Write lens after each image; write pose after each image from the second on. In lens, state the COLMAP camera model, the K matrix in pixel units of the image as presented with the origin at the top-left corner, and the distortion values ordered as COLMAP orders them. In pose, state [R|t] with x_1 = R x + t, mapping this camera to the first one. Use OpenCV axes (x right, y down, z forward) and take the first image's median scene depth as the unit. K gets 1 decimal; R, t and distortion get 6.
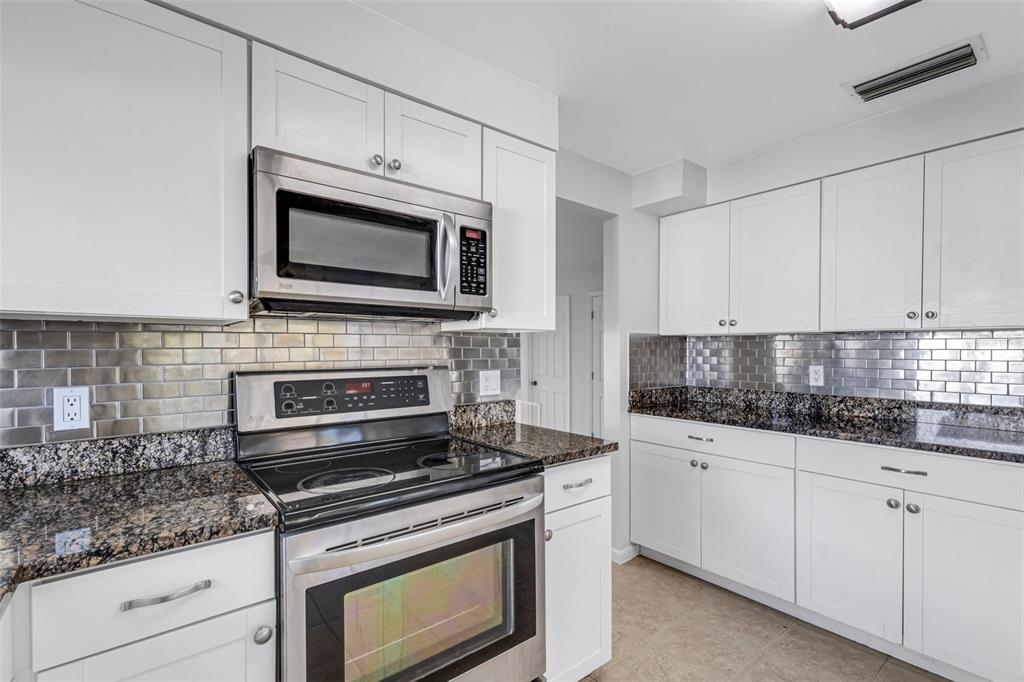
lens RADIAL K [[467.4, 0, 536.3], [0, 467.4, 349.9], [0, 0, 1]] dist [0.003975, -0.000587]
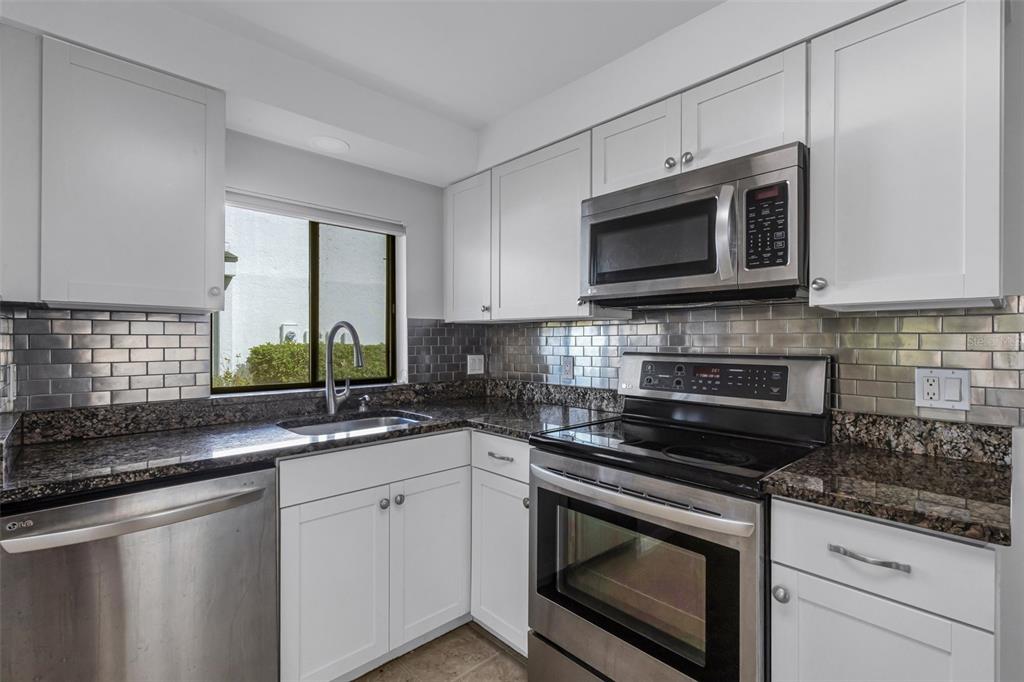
lens RADIAL K [[467.4, 0, 514.6], [0, 467.4, 340.6], [0, 0, 1]] dist [0.003975, -0.000587]
pose [[0.049869, -0.002974, -0.998751, 0.663222], [-0.011439, 0.999928, -0.003549, 0.018210], [0.998690, 0.011601, 0.049832, 0.523172]]
